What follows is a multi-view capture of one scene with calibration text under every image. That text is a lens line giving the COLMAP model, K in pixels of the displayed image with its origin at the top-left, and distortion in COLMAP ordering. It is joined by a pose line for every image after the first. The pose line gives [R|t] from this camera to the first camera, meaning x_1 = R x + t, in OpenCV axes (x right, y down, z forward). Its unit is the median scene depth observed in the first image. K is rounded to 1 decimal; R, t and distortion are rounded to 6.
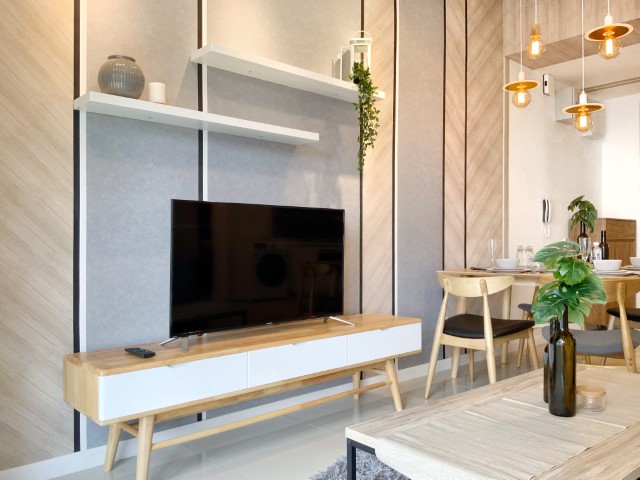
lens RADIAL K [[536.4, 0, 320.0], [0, 536.4, 240.0], [0, 0, 1]] dist [0.041247, -0.122894]
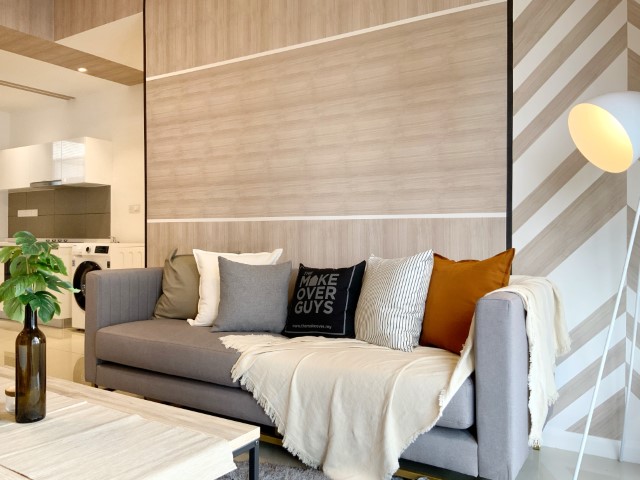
lens RADIAL K [[536.4, 0, 320.0], [0, 536.4, 240.0], [0, 0, 1]] dist [0.041247, -0.122894]
pose [[-0.274198, -0.014010, 0.961571, -0.594035], [-0.000183, 0.999895, 0.014516, -0.000721], [-0.961673, 0.003804, -0.274171, 0.796165]]
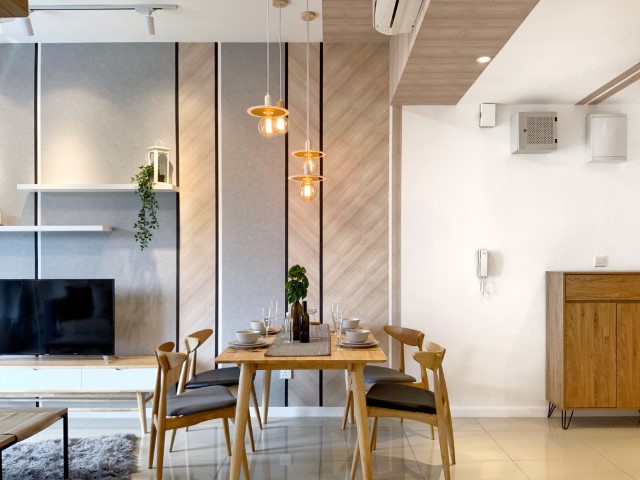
lens RADIAL K [[536.4, 0, 320.0], [0, 536.4, 240.0], [0, 0, 1]] dist [0.041247, -0.122894]
pose [[0.744431, -0.008943, -0.667639, 1.184572], [0.003765, 0.999951, -0.009196, -0.124281], [0.667688, 0.004332, 0.744428, 0.271940]]
